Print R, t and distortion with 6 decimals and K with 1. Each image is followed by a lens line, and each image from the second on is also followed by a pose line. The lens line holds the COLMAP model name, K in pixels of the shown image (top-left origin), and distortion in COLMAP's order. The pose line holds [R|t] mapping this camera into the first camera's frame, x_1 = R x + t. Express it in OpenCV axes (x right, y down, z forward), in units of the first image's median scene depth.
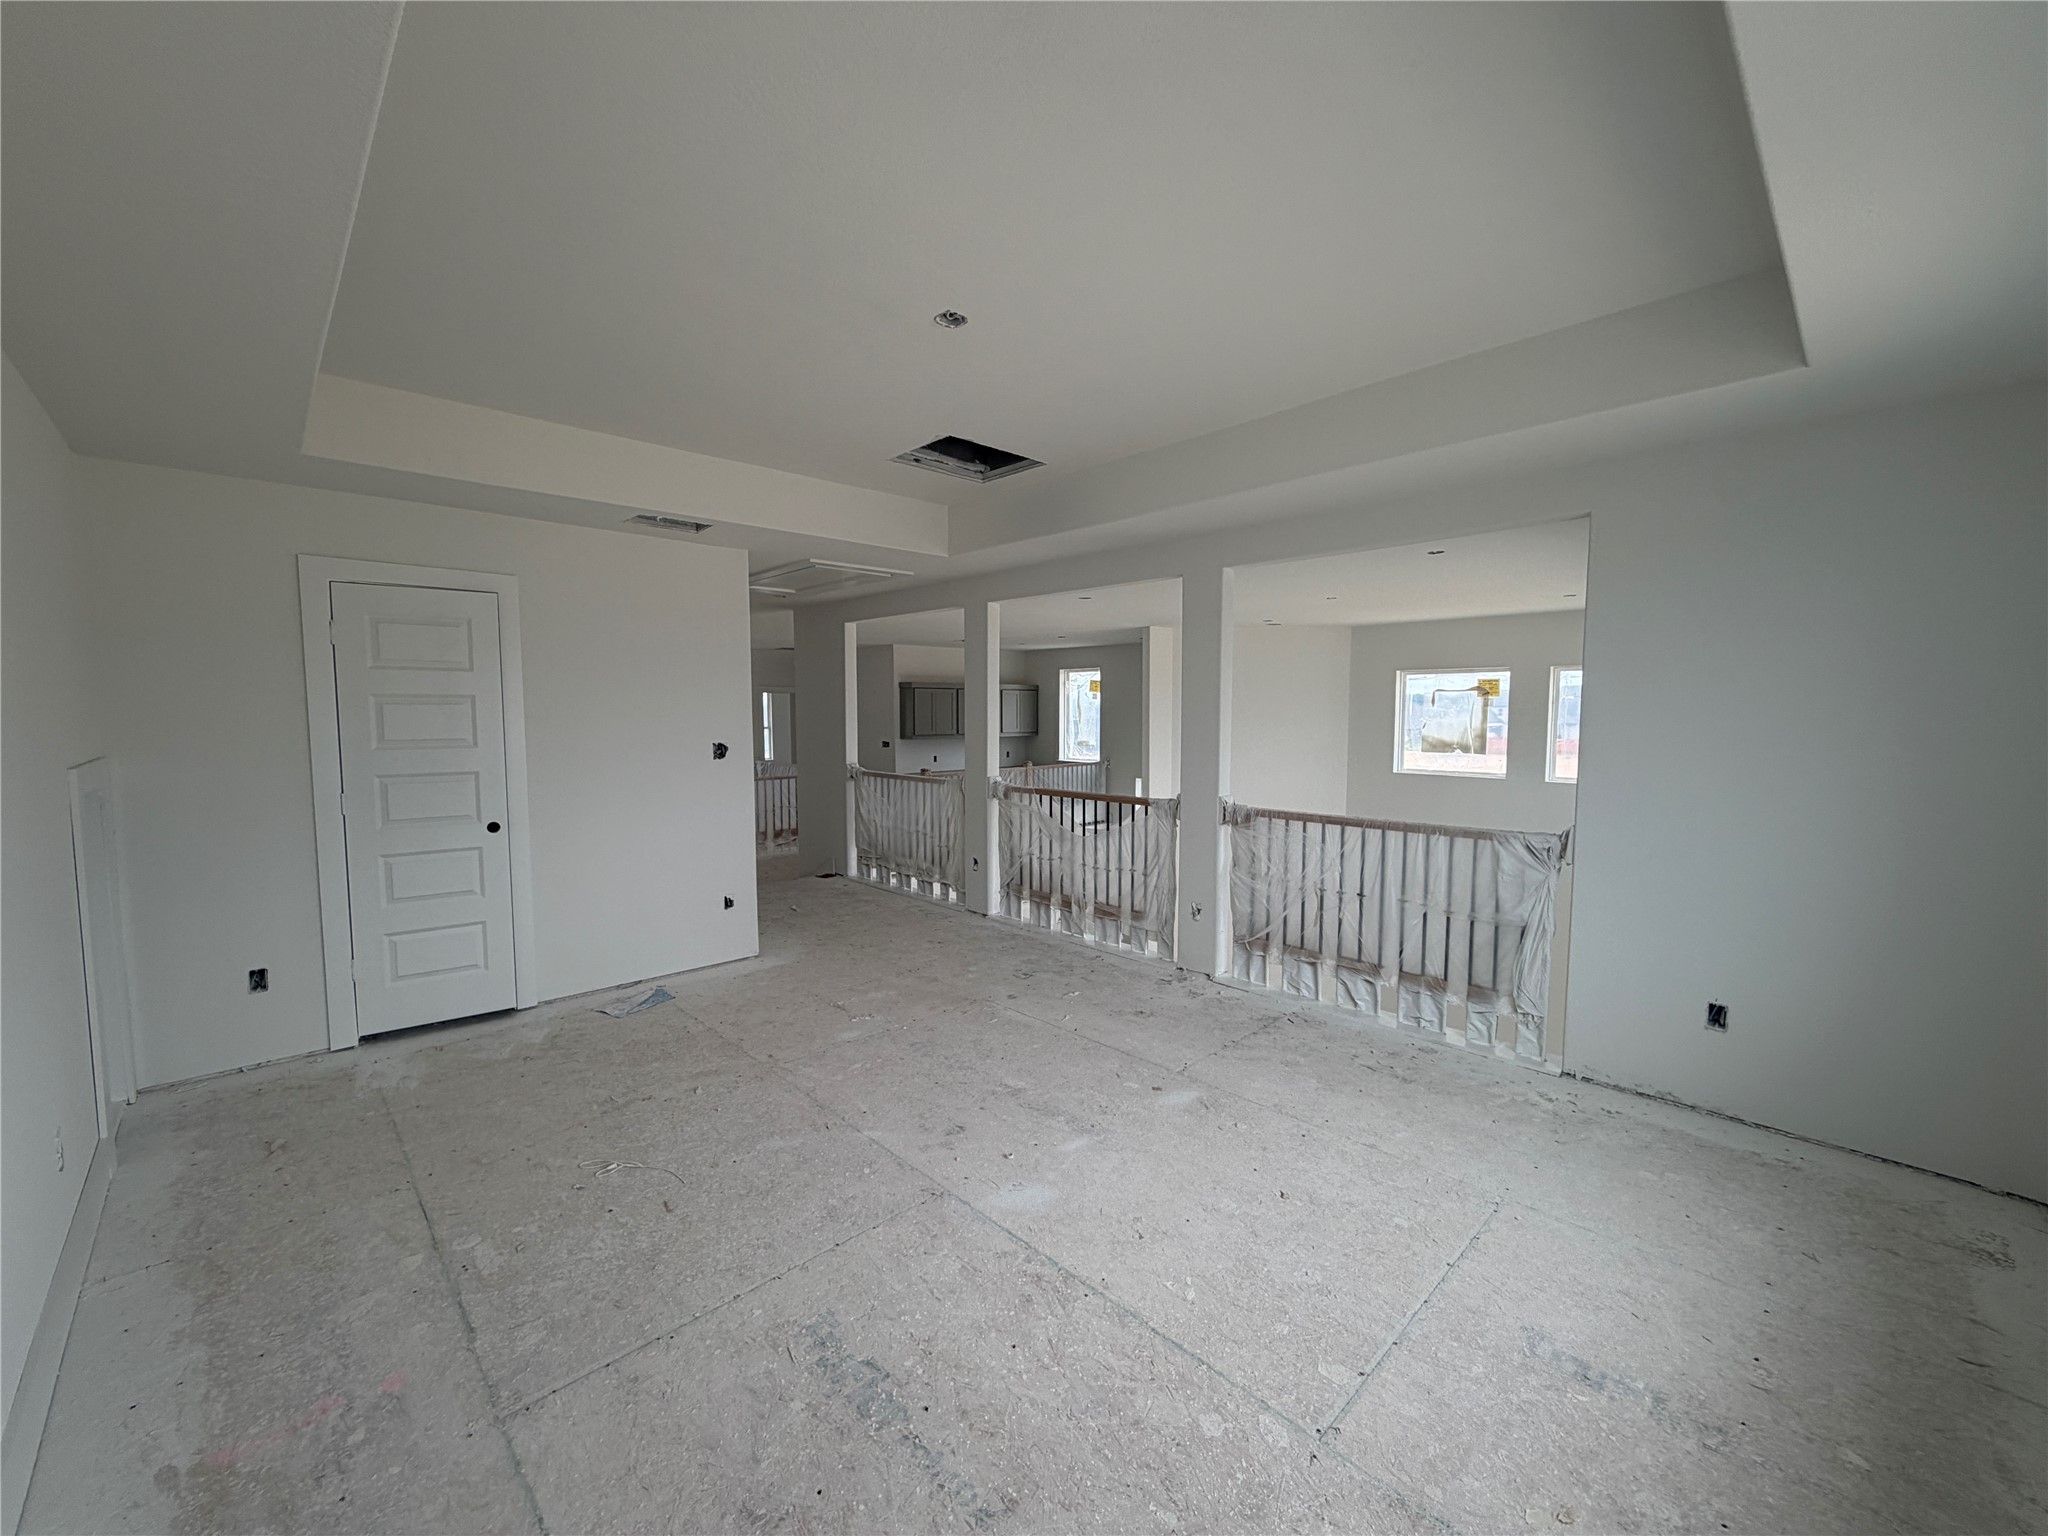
lens RADIAL K [[817.1, 0, 1021.4], [0, 817.1, 769.5], [0, 0, 1]] dist [-0.001265, -0.000163]
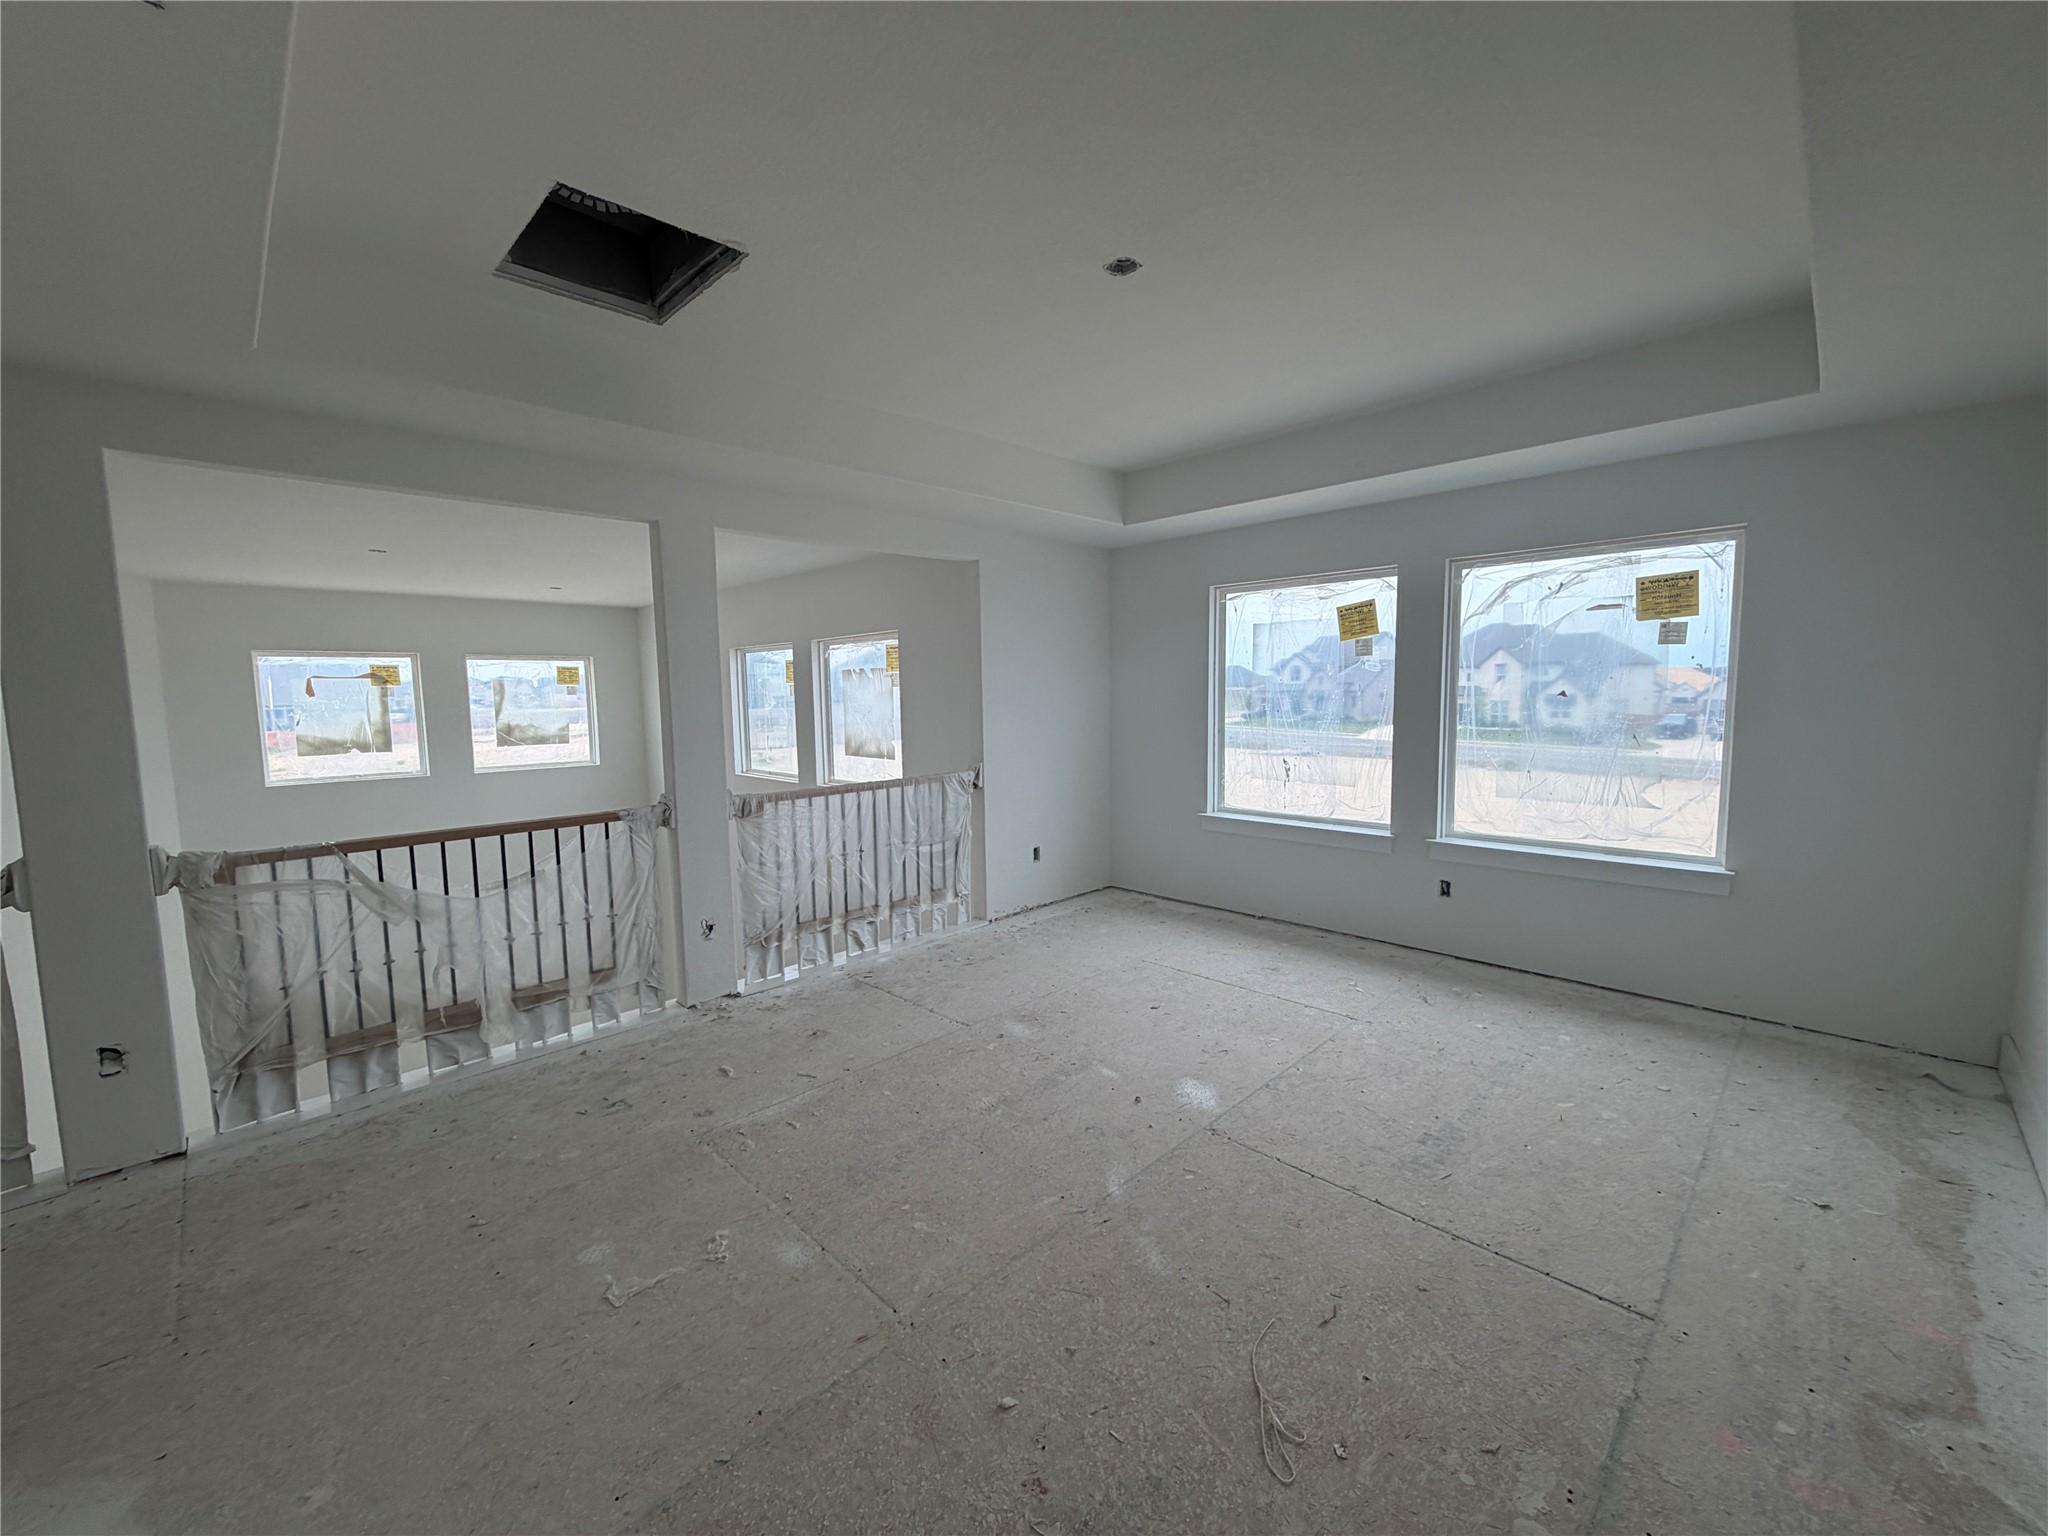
lens RADIAL K [[817.1, 0, 1013.7], [0, 817.1, 763.9], [0, 0, 1]] dist [-0.001265, -0.000163]
pose [[-0.015185, -0.087953, 0.996009, -0.610847], [0.091571, 0.991815, 0.088979, -0.042349], [-0.995683, 0.092557, -0.007007, 0.665365]]
